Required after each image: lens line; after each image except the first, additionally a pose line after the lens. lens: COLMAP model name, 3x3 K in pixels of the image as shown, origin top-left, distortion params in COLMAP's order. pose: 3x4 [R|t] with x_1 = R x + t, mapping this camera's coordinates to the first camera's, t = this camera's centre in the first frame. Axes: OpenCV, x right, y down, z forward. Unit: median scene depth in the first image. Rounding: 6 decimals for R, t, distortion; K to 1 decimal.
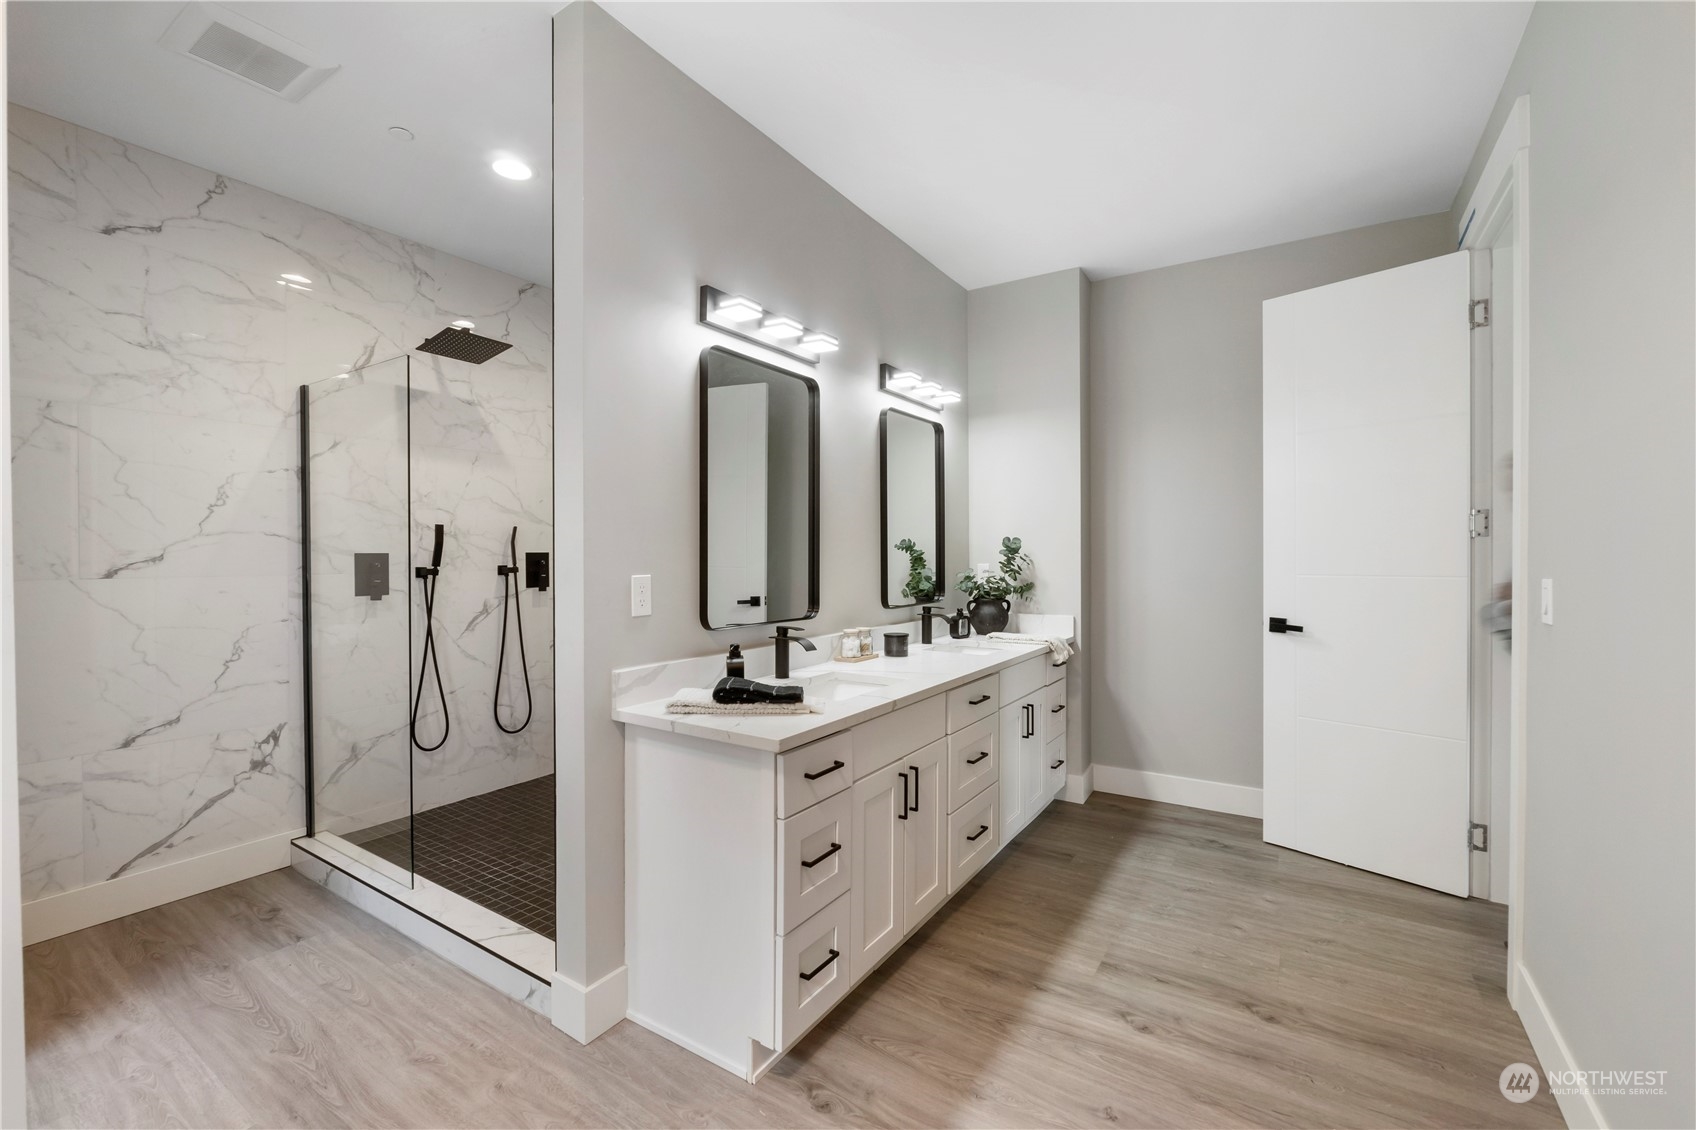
lens RADIAL K [[710.6, 0, 848.0], [0, 710.6, 565.0], [0, 0, 1]] dist [-0.000690, -0.000041]
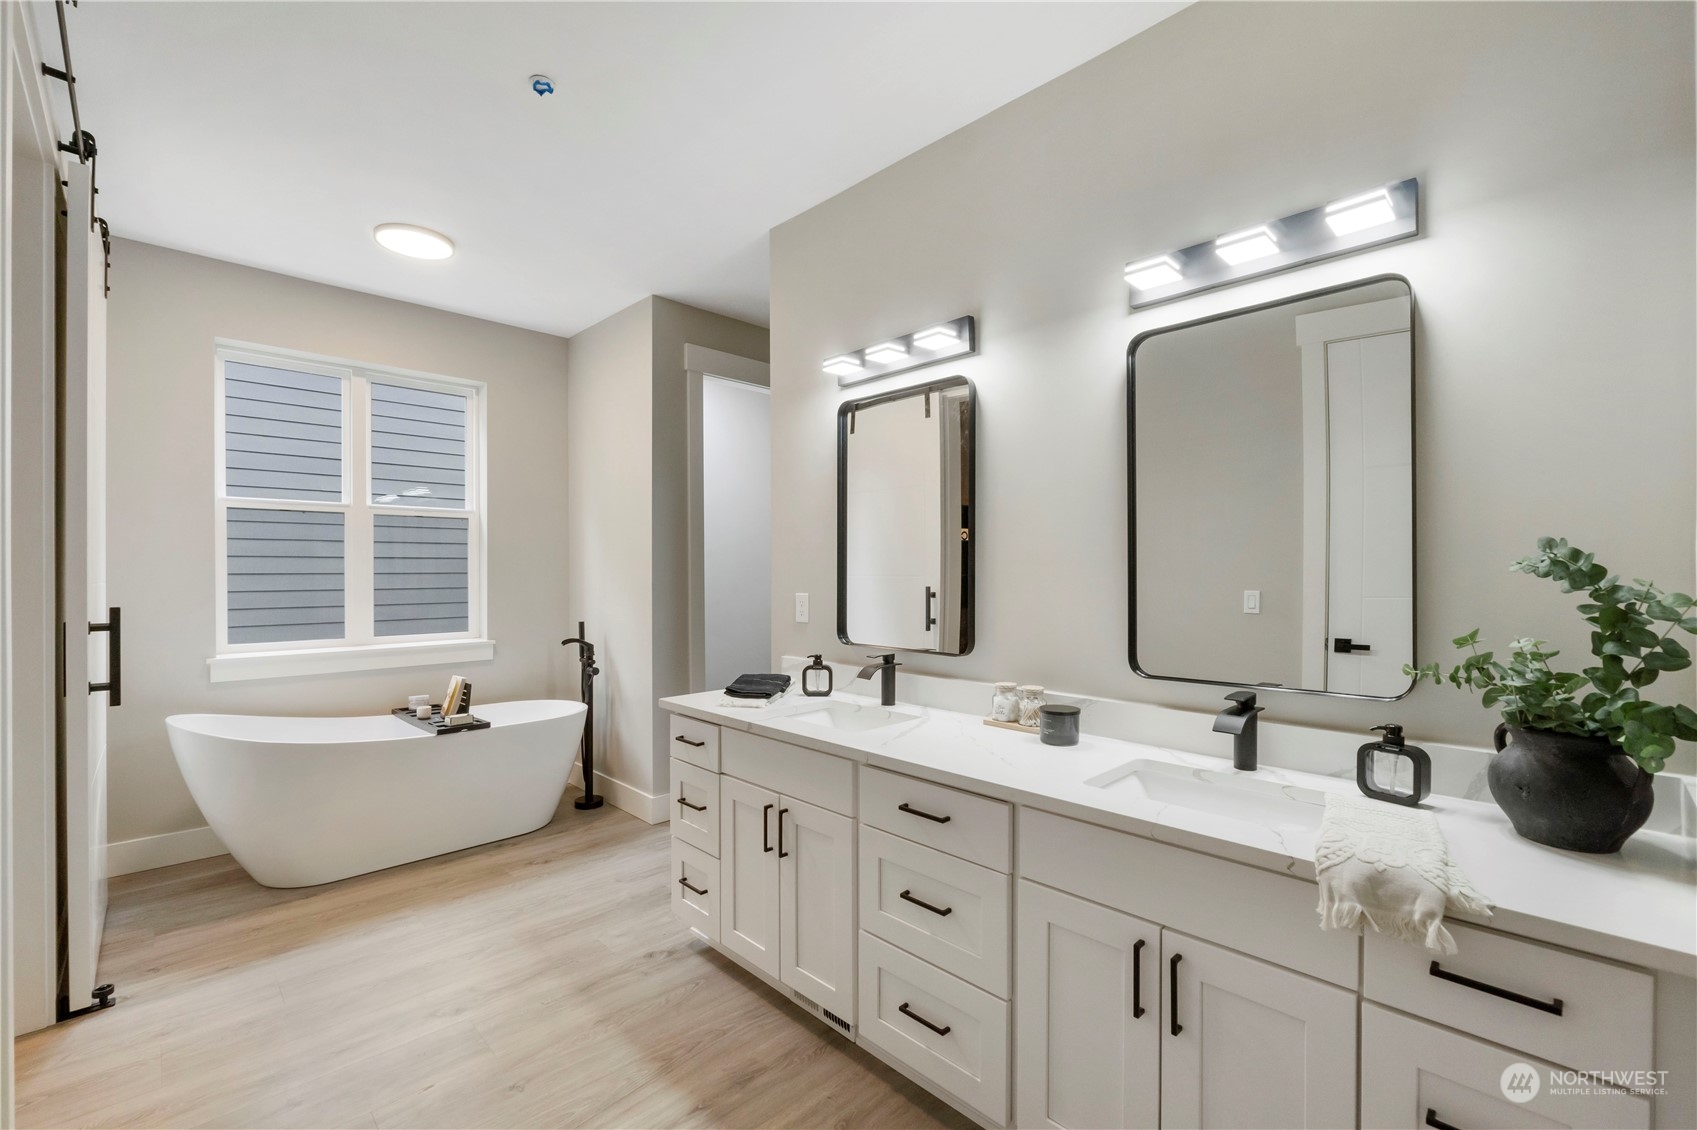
lens RADIAL K [[728.8, 0, 848.5], [0, 728.8, 565.0], [0, 0, 1]] dist [0.000471, 0.000069]
pose [[-0.226014, -0.002758, -0.974120, 1.103603], [-0.005616, 0.999983, -0.001528, -0.040586], [0.974108, 0.005126, -0.226026, 1.419535]]
